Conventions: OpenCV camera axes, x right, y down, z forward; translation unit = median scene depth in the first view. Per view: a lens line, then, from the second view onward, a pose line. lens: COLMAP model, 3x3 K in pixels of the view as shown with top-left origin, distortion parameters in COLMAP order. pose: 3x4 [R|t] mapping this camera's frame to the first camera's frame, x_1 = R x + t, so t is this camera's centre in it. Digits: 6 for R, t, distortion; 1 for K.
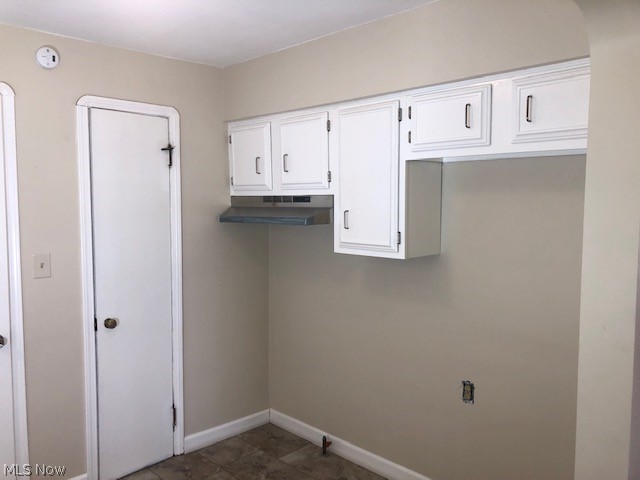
lens RADIAL K [[524.9, 0, 315.9], [0, 524.9, 236.3], [0, 0, 1]] dist [0.117302, -0.208123]
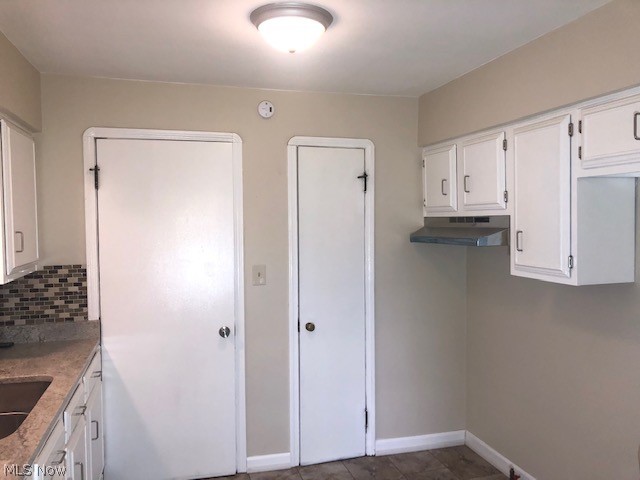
lens RADIAL K [[524.9, 0, 315.9], [0, 524.9, 236.3], [0, 0, 1]] dist [0.117302, -0.208123]
pose [[0.882106, 0.007981, -0.470983, 0.158397], [-0.024404, 0.999288, -0.028774, -0.002832], [0.470418, 0.036875, 0.881673, -0.026456]]
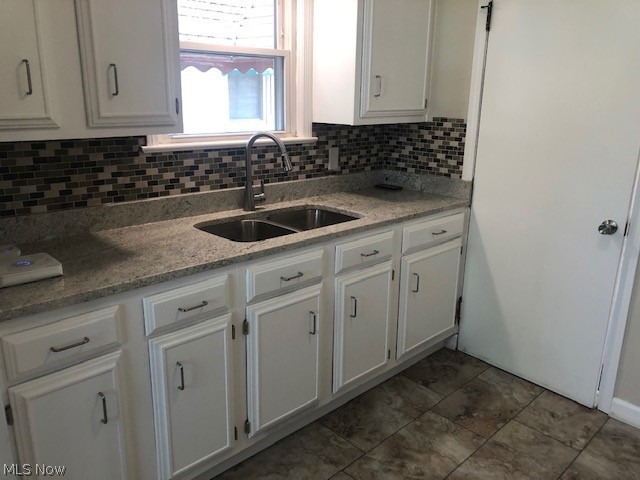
lens RADIAL K [[524.9, 0, 315.9], [0, 524.9, 236.3], [0, 0, 1]] dist [0.117302, -0.208123]
pose [[-0.001334, 0.259460, -0.965753, 0.248476], [-0.097125, 0.961154, 0.258358, 0.013768], [0.995271, 0.094144, 0.023918, 0.357646]]
